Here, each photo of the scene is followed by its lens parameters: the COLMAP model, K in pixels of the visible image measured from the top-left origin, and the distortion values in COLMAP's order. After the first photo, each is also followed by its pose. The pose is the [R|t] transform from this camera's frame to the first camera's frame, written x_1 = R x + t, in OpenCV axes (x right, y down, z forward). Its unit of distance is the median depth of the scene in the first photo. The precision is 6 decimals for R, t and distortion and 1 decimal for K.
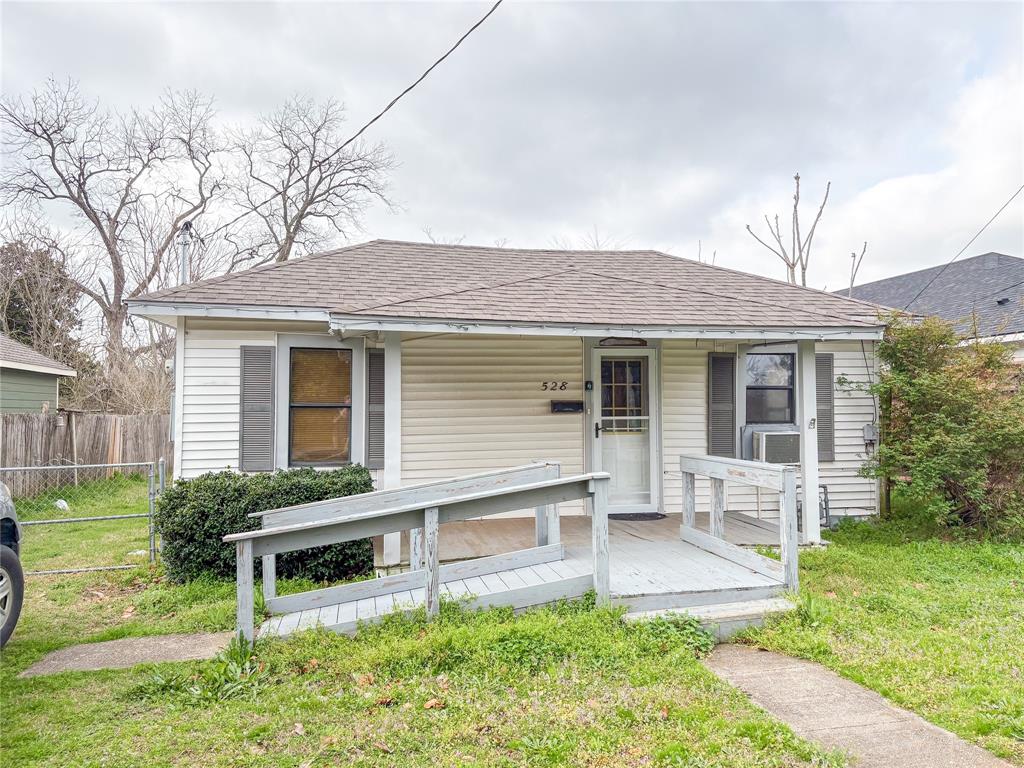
lens RADIAL K [[776.4, 0, 512.0], [0, 776.4, 384.0], [0, 0, 1]] dist [0.053358, -0.050244]
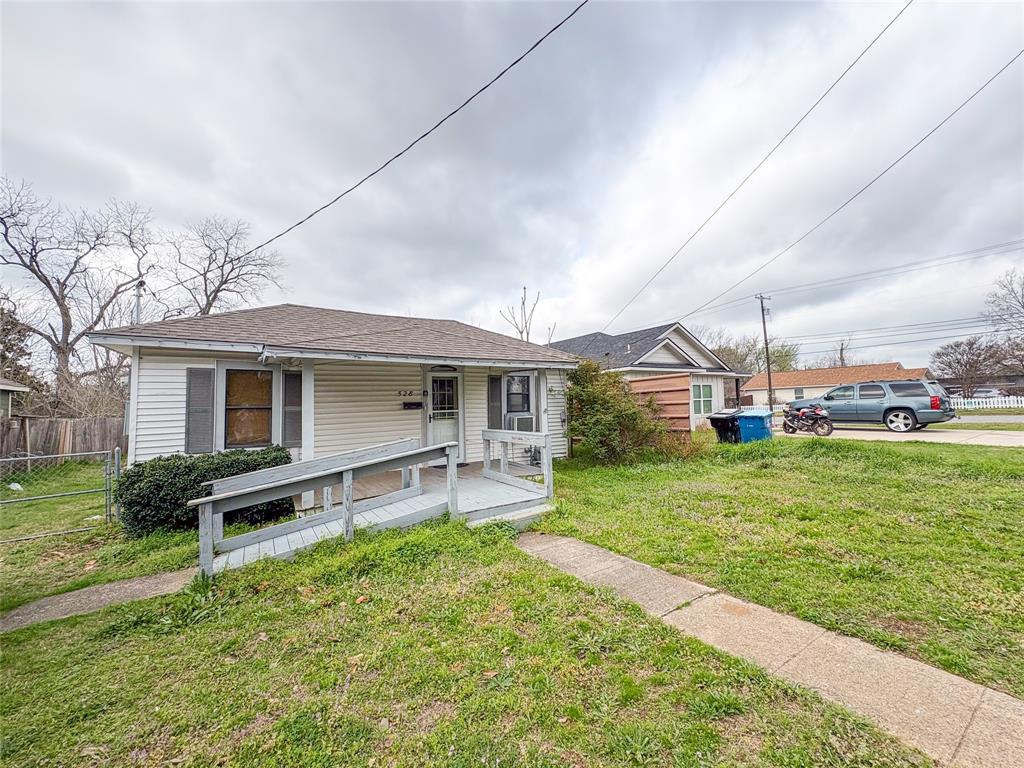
lens RADIAL K [[409.1, 0, 511.2], [0, 409.1, 385.1], [0, 0, 1]] dist [0.001141, 0.000502]
pose [[0.934097, -0.001174, 0.357017, -0.049707], [0.009594, 0.999716, -0.021815, 0.005557], [-0.356890, 0.023802, 0.933843, 0.063698]]
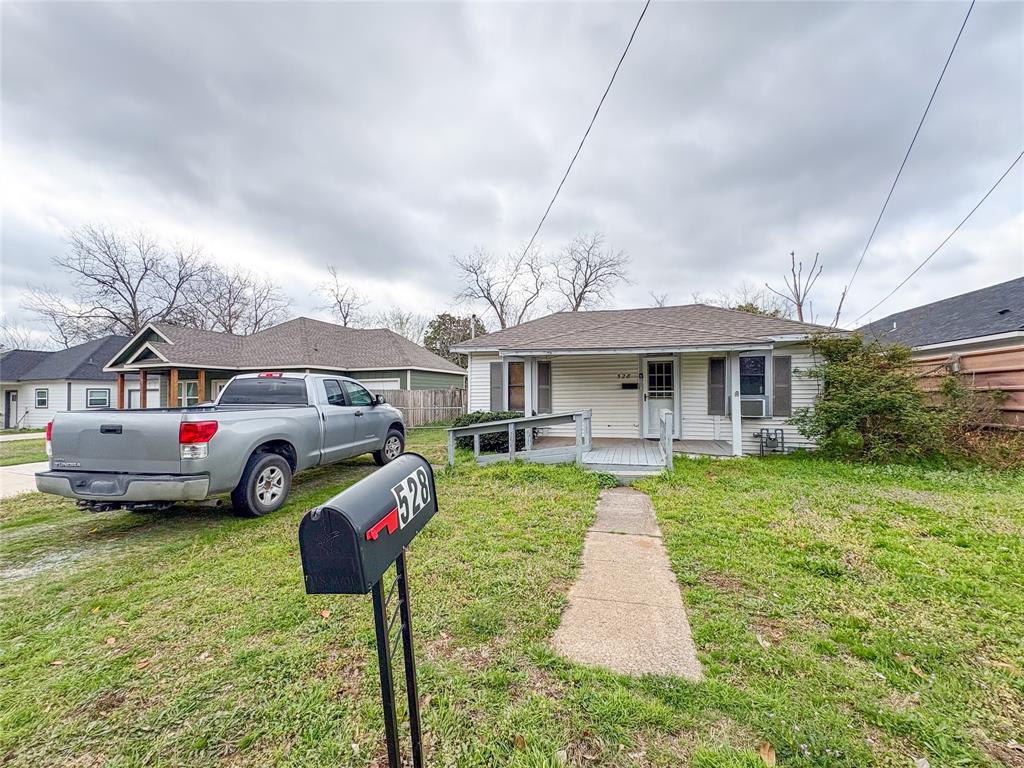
lens RADIAL K [[409.1, 0, 511.2], [0, 409.1, 385.1], [0, 0, 1]] dist [0.001141, 0.000502]
pose [[0.884798, -0.004394, -0.465954, 0.300778], [0.014352, 0.999738, 0.017824, 0.002256], [0.465753, -0.022458, 0.884630, -0.127900]]
